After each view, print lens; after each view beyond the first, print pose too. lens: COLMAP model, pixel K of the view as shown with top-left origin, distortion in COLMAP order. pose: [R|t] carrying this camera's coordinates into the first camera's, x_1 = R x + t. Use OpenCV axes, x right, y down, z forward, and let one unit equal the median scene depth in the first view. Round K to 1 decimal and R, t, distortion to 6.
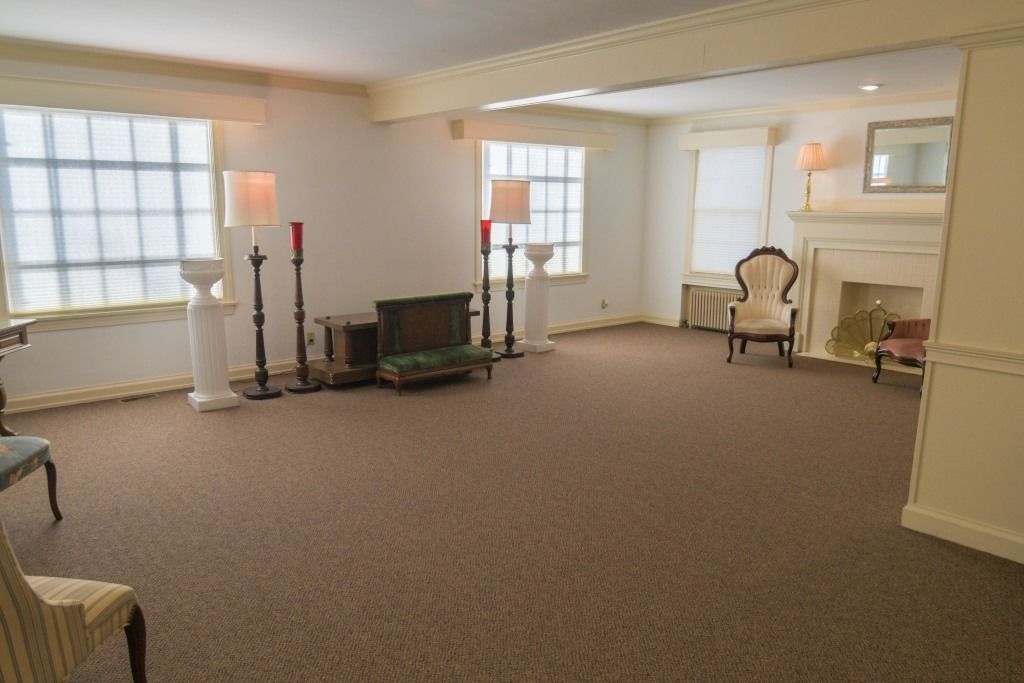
lens RADIAL K [[737.2, 0, 517.6], [0, 737.2, 337.1], [0, 0, 1]] dist [-0.020128, 0.008916]
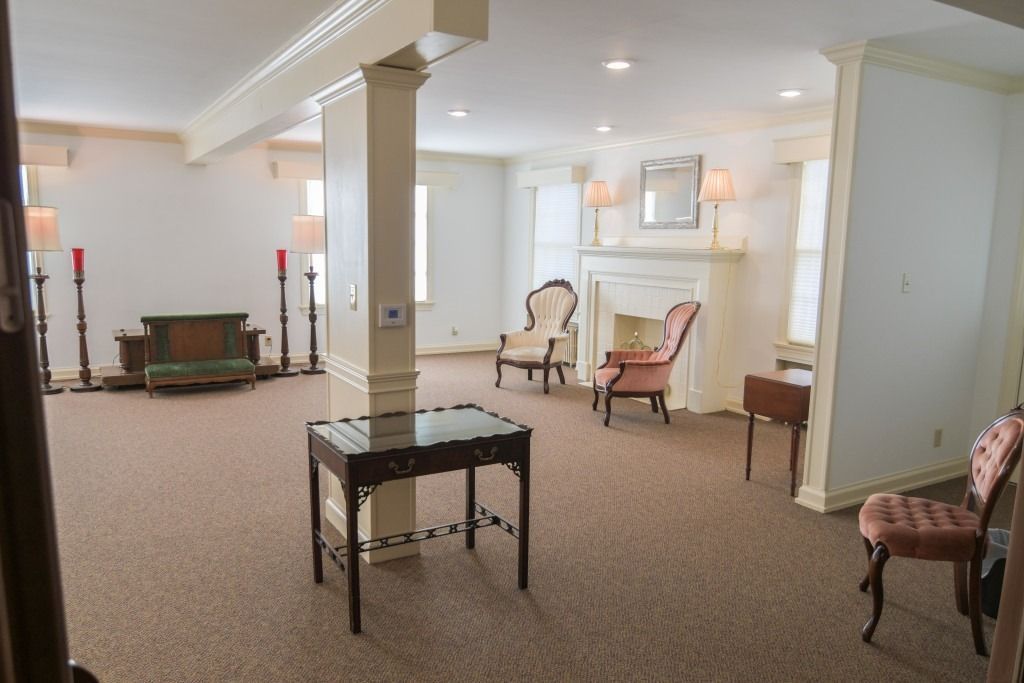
lens RADIAL K [[737.2, 0, 510.5], [0, 737.2, 342.2], [0, 0, 1]] dist [-0.020128, 0.008916]
pose [[0.986092, 0.035295, -0.162409, 0.468299], [-0.041615, 0.998497, -0.035677, 0.007275], [0.160905, 0.041939, 0.986078, -0.043648]]
